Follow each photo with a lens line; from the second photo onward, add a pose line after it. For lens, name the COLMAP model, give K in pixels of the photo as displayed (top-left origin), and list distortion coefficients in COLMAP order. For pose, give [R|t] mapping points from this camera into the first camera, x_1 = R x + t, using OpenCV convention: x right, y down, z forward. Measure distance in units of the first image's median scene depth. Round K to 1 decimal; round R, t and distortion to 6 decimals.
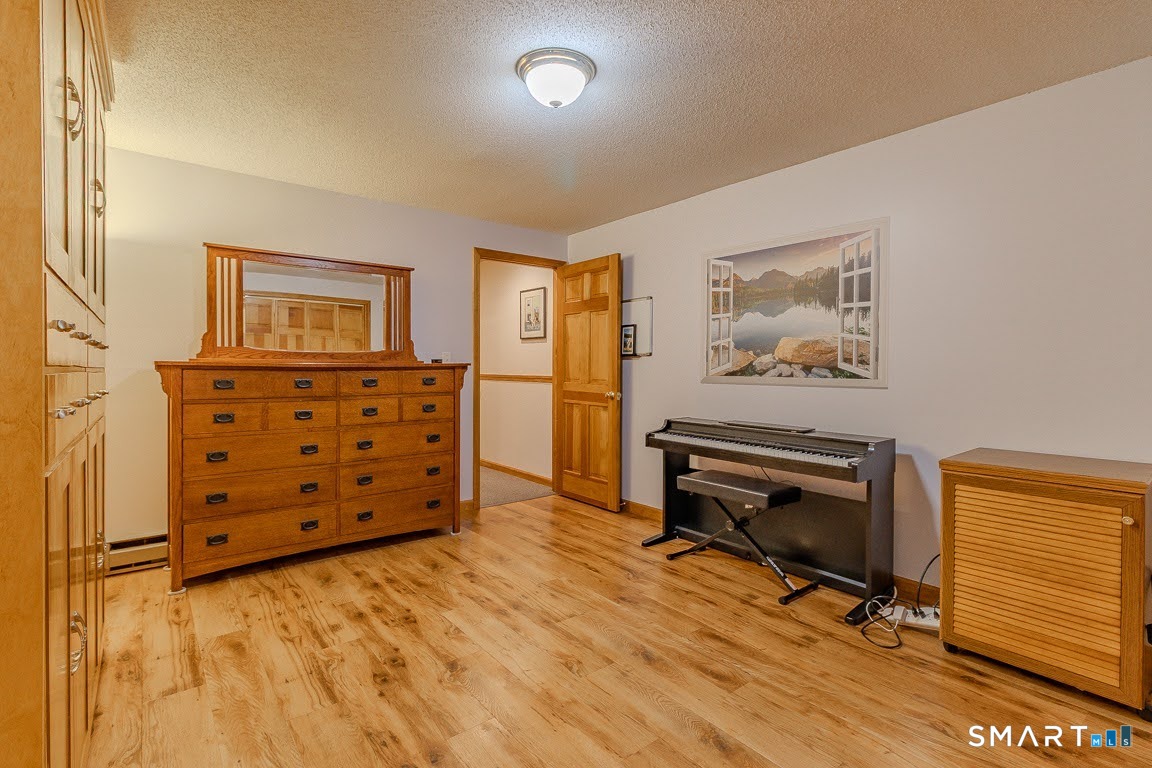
lens RADIAL K [[543.2, 0, 578.0], [0, 543.2, 374.2], [0, 0, 1]] dist [-0.001123, 0.000281]
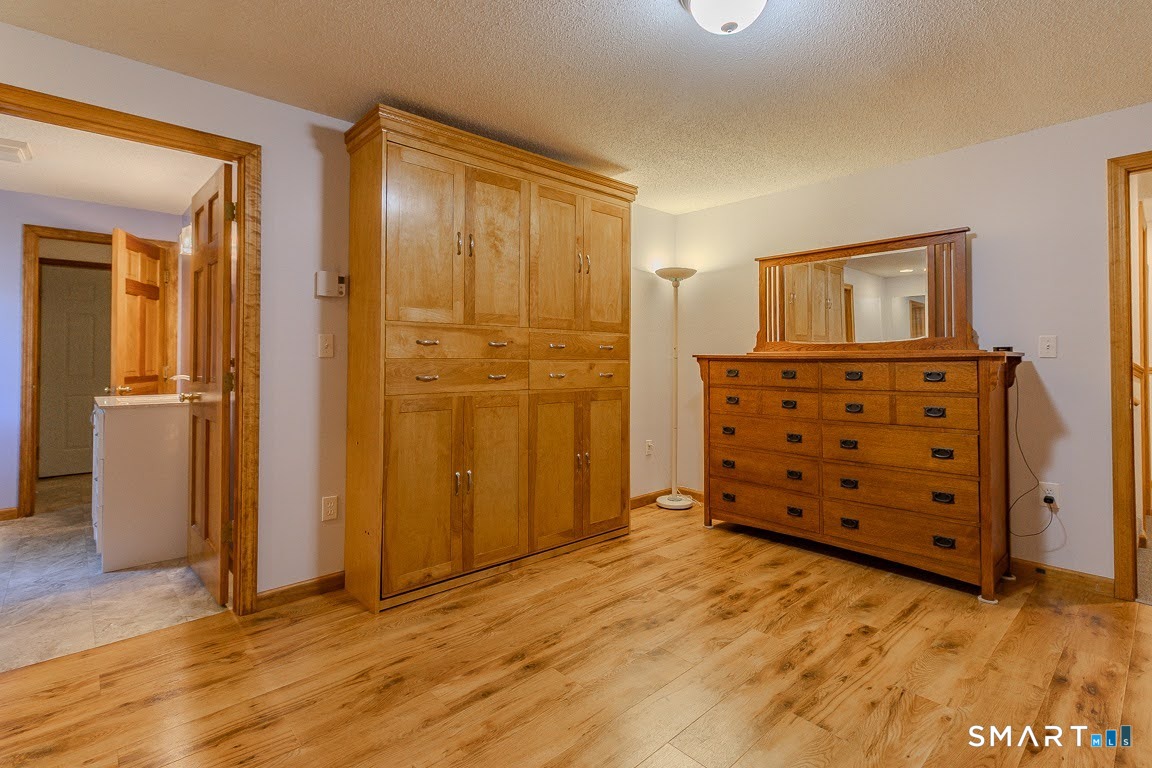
lens RADIAL K [[547.4, 0, 578.8], [0, 547.4, 352.2], [0, 0, 1]] dist [0.004593, 0.001128]
pose [[0.064588, -0.017547, -0.997758, 0.567969], [-0.012082, 0.999758, -0.018364, -0.001389], [0.997839, 0.013241, 0.064361, 0.561755]]
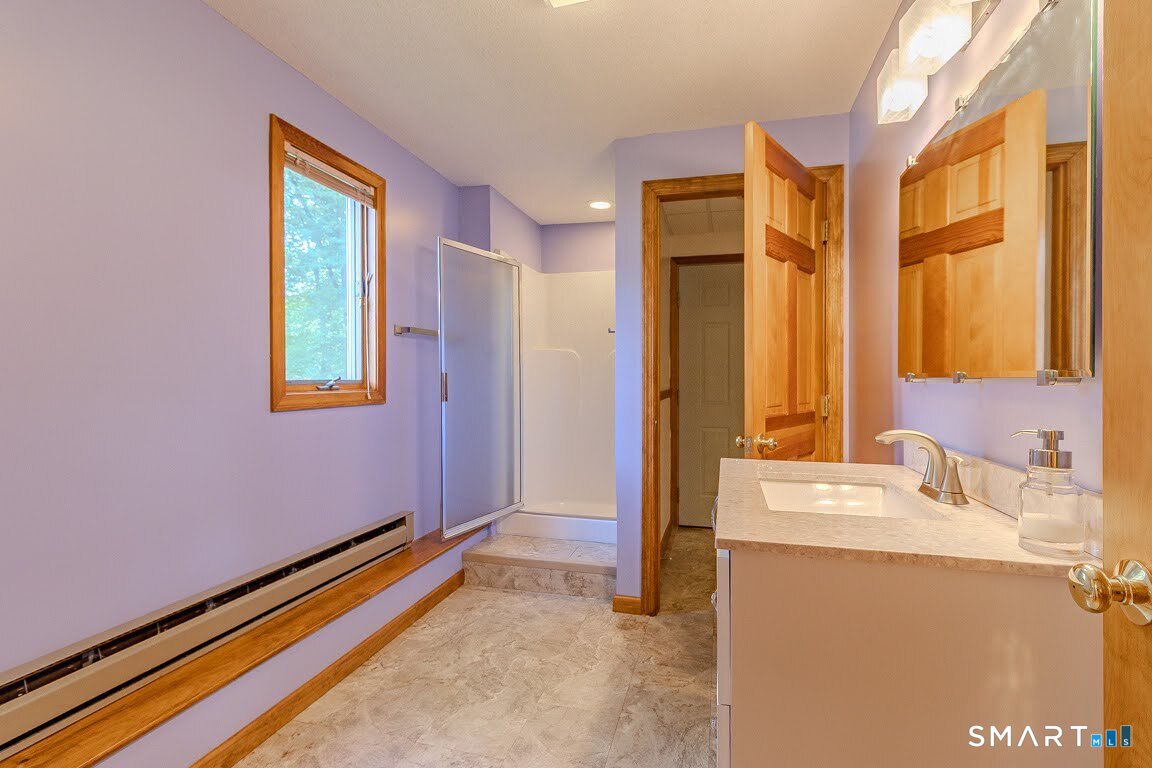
lens RADIAL K [[543.2, 0, 578.0], [0, 543.2, 374.2], [0, 0, 1]] dist [-0.001123, 0.000281]
pose [[-0.814530, -0.008738, -0.580056, -0.263008], [-0.011757, 0.999930, 0.001446, -0.004891], [0.580002, 0.007998, -0.814576, -0.045463]]
